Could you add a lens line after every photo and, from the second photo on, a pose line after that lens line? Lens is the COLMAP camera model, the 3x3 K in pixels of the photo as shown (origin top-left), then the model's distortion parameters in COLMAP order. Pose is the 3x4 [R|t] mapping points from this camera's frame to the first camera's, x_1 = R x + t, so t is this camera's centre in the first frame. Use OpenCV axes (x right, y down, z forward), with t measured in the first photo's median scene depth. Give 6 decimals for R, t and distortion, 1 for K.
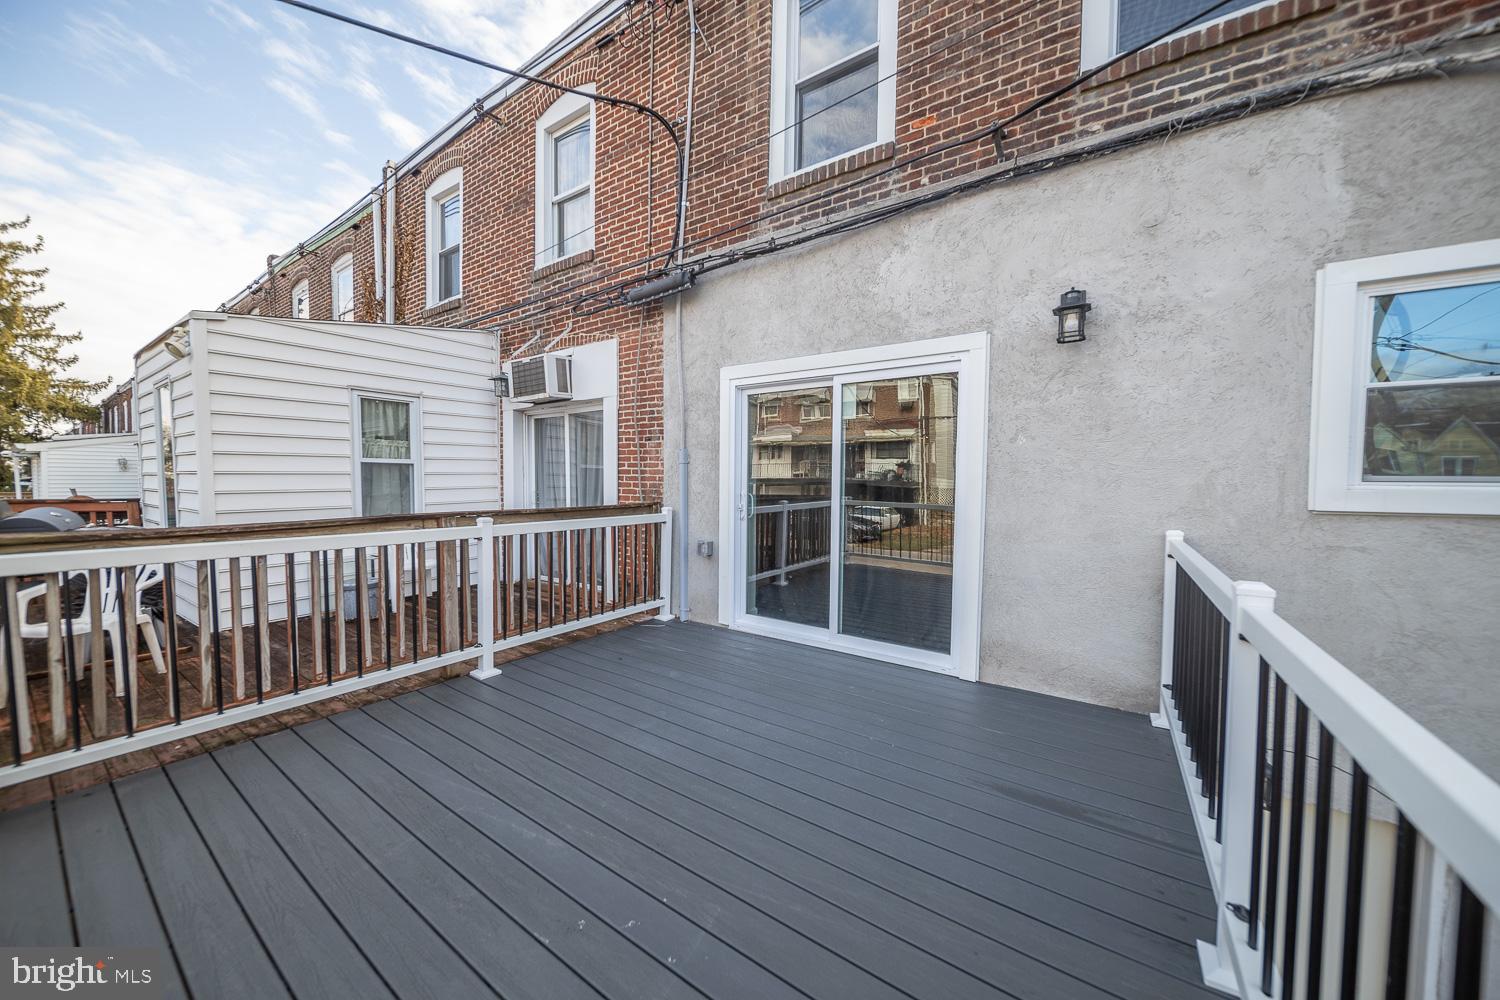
lens RADIAL K [[521.1, 0, 744.0], [0, 521.1, 501.9], [0, 0, 1]] dist [0.000564, -0.002109]
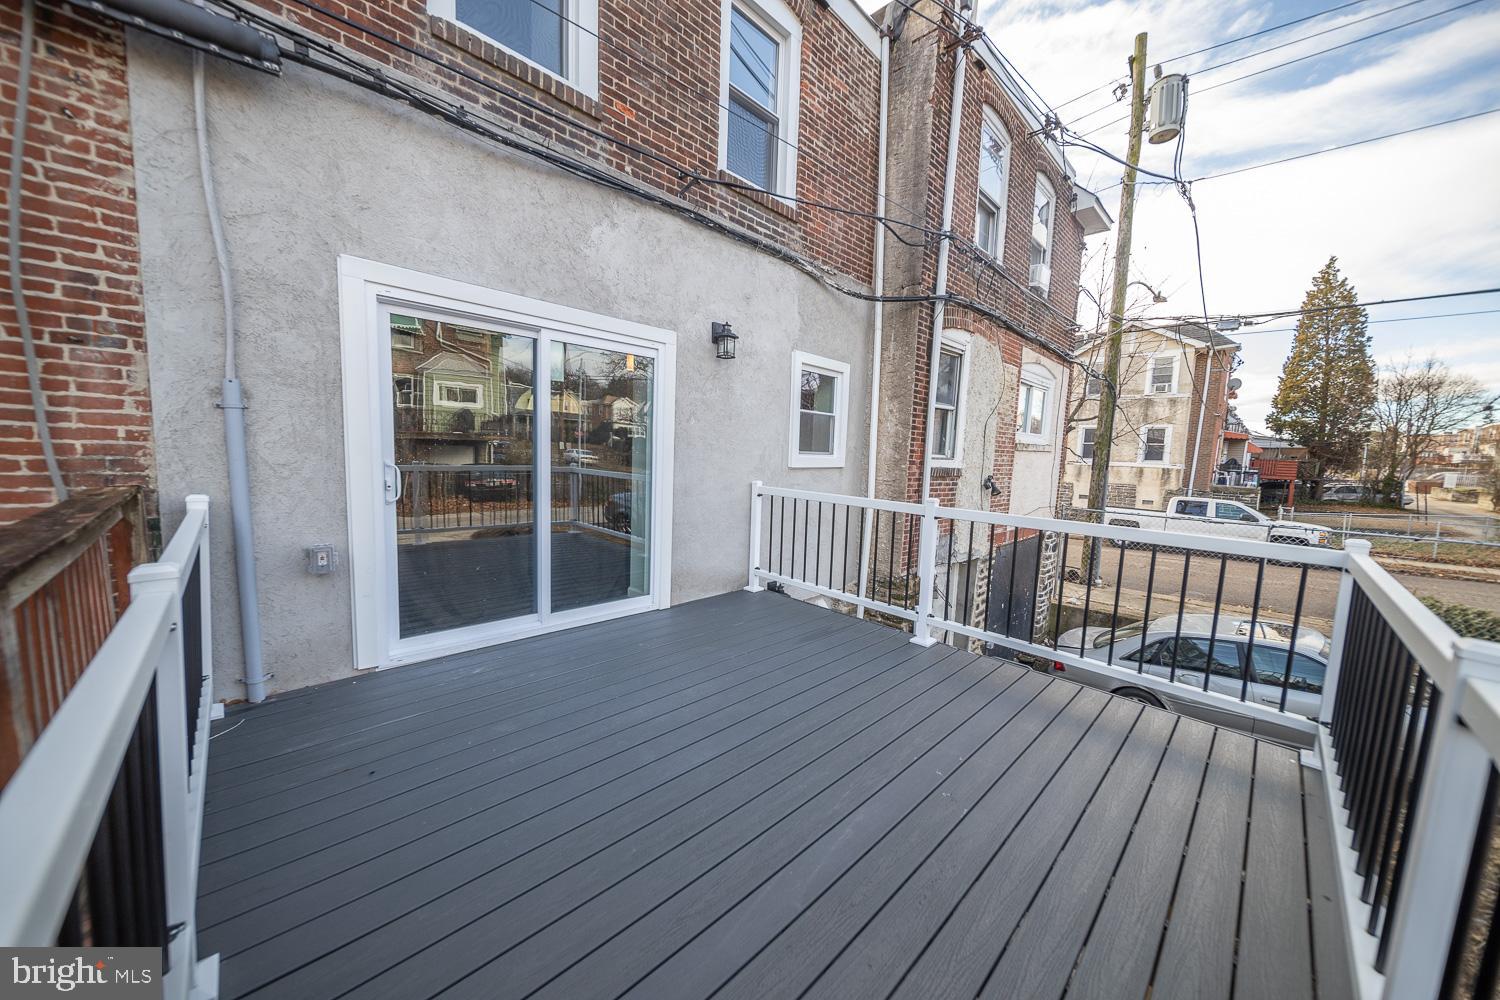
lens RADIAL K [[521.1, 0, 744.0], [0, 521.1, 501.9], [0, 0, 1]] dist [0.000564, -0.002109]
pose [[0.191967, -0.099218, 0.976373, -0.659547], [0.005981, 0.994976, 0.099932, -0.036586], [-0.981383, -0.013344, 0.191597, 0.501569]]
